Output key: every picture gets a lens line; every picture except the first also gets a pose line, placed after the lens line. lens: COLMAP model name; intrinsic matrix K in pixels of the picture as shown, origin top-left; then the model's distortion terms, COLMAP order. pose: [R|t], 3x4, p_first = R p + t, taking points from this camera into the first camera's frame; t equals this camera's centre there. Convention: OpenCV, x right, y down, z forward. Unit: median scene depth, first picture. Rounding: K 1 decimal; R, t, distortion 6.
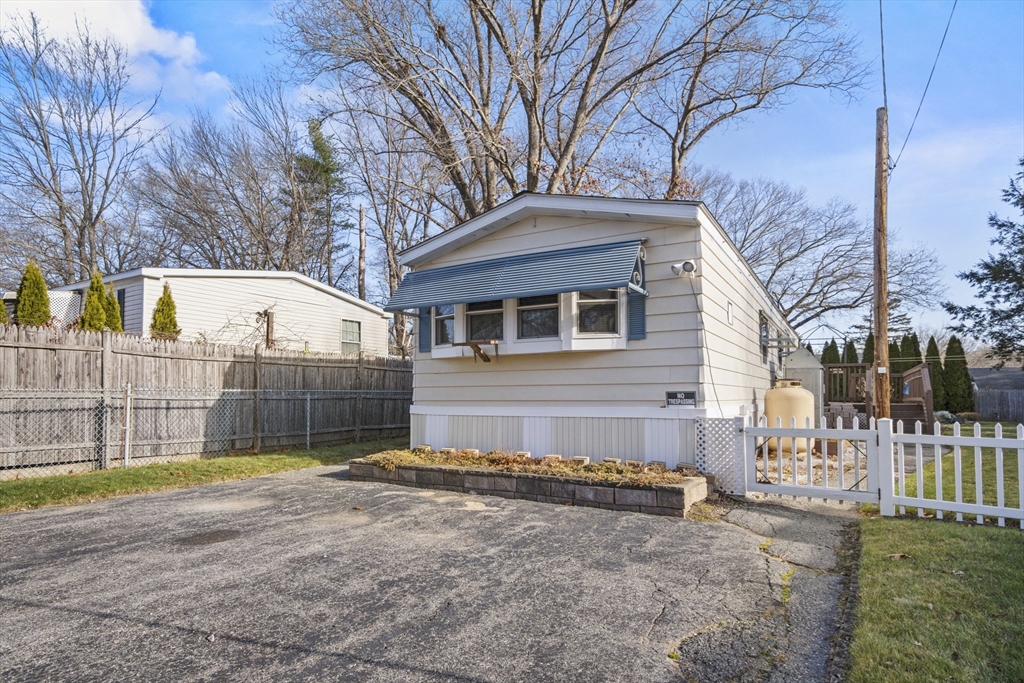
lens RADIAL K [[552.3, 0, 507.0], [0, 552.3, 394.3], [0, 0, 1]] dist [-0.018098, -0.002600]
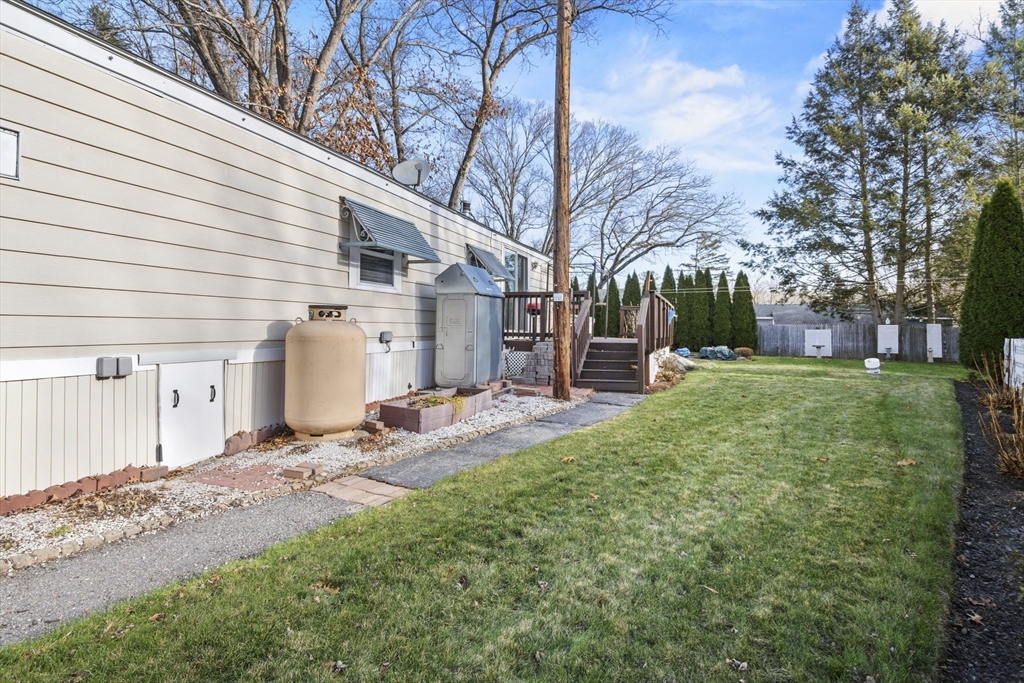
lens RADIAL K [[520.5, 0, 509.9], [0, 520.5, 331.2], [0, 0, 1]] dist [-0.002963, -0.001598]
pose [[0.979691, 0.002270, 0.200499, 0.199774], [-0.004161, 0.999951, 0.009012, -0.001641], [-0.200468, -0.009663, 0.979653, 0.135252]]
